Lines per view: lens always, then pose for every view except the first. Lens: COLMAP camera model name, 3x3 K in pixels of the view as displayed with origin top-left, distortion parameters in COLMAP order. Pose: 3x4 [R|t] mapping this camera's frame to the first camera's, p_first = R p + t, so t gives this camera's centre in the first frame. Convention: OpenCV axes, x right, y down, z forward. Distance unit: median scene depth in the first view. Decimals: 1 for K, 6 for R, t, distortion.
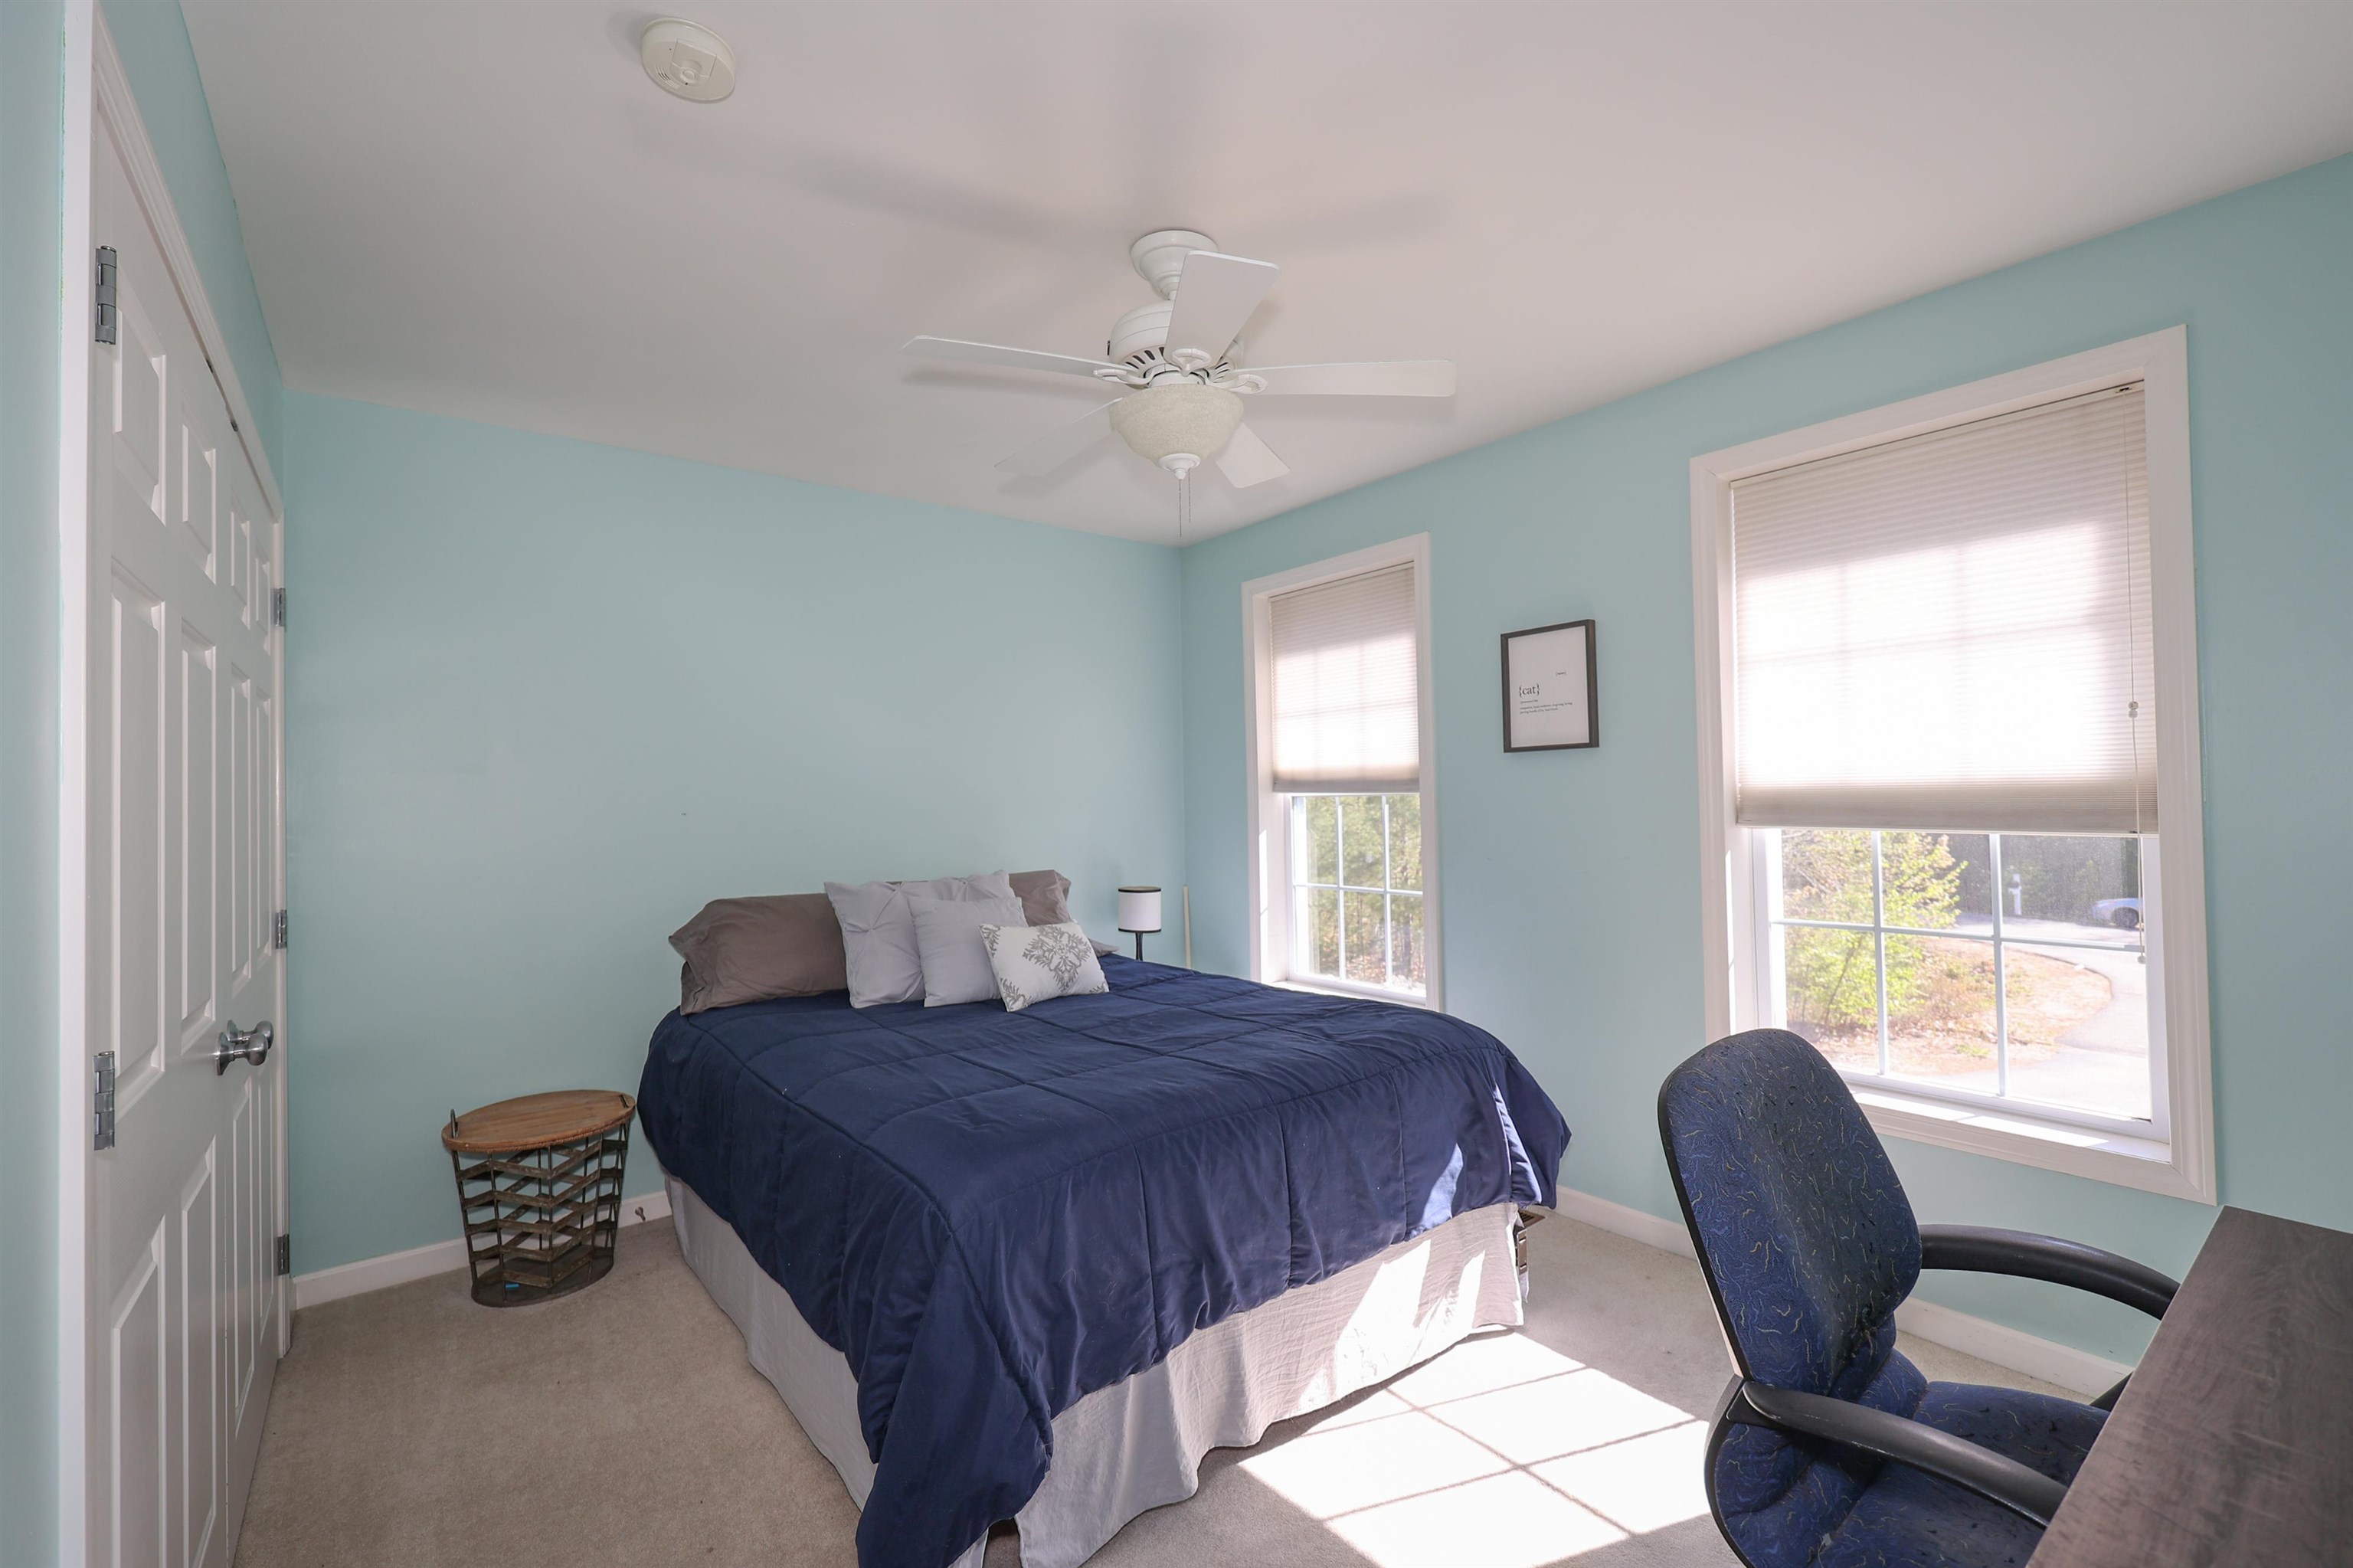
lens RADIAL K [[969.3, 0, 1178.0], [0, 969.3, 788.9], [0, 0, 1]] dist [0.003182, 0.000564]
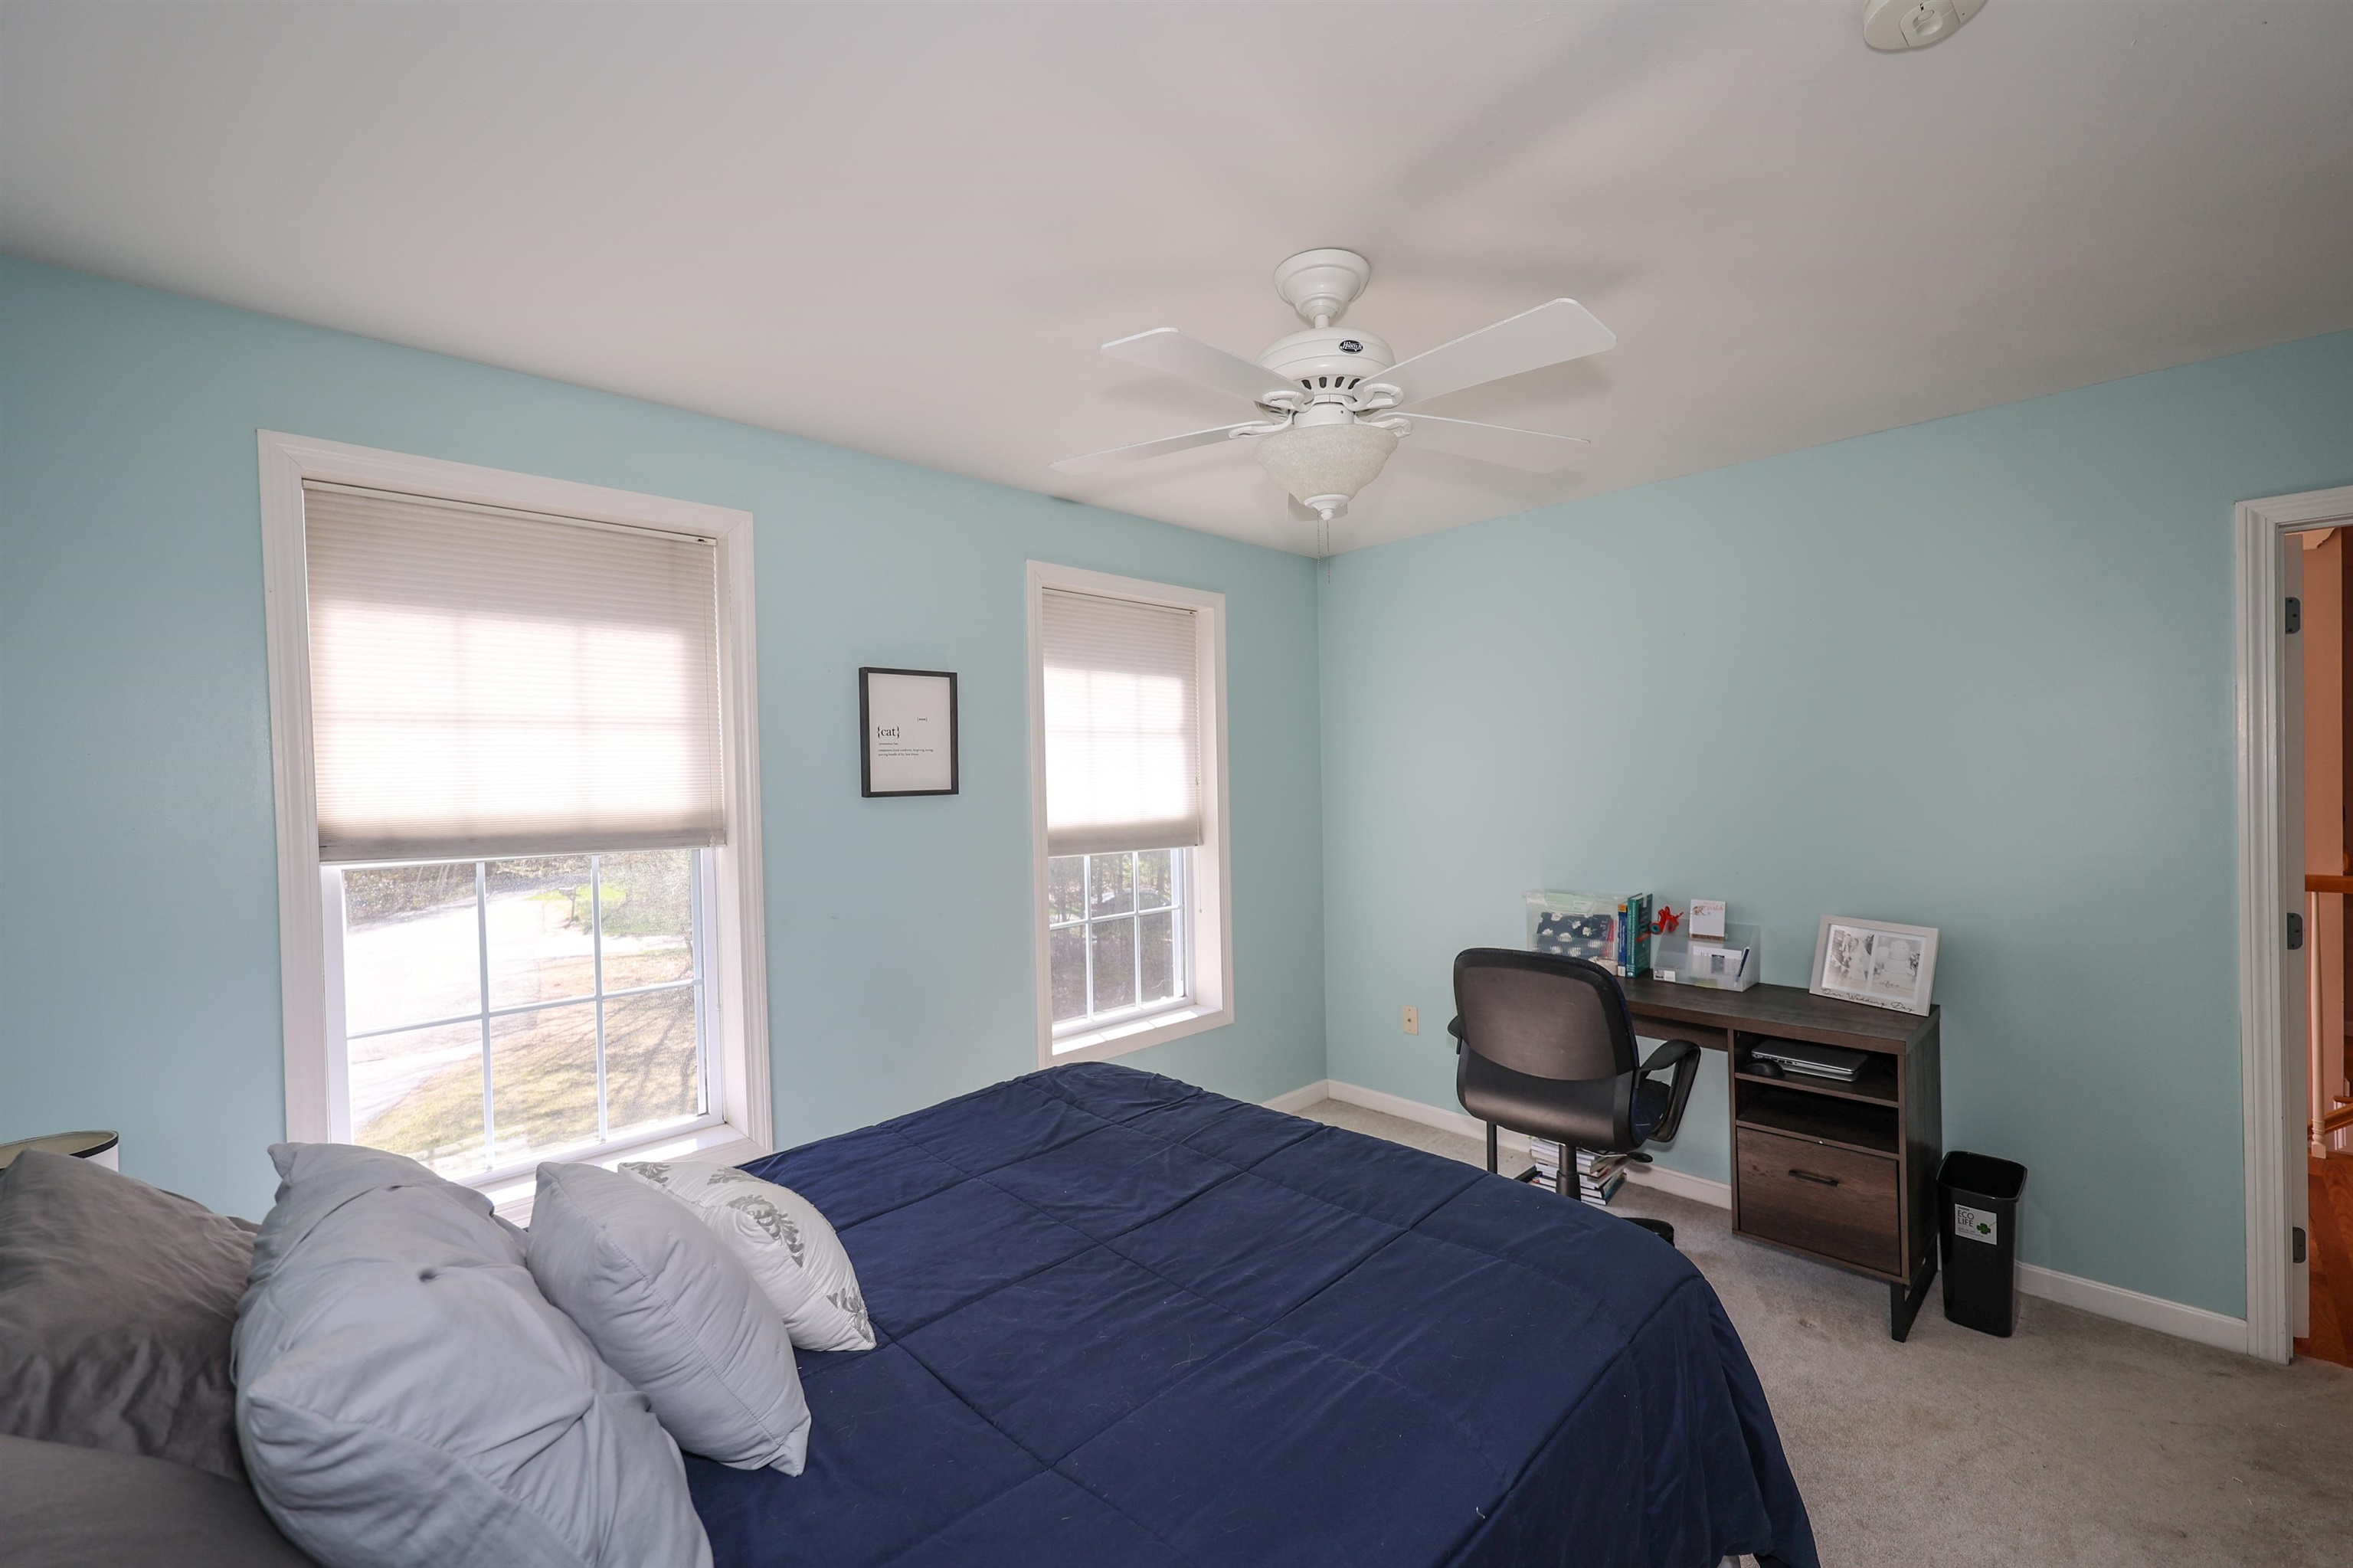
lens RADIAL K [[969.3, 0, 1178.0], [0, 969.3, 783.3], [0, 0, 1]] dist [0.003182, 0.000564]
pose [[-0.073543, 0.010263, 0.997239, -0.591927], [0.008937, 0.999914, -0.009631, -0.039994], [-0.997252, 0.008204, -0.073629, 0.782692]]
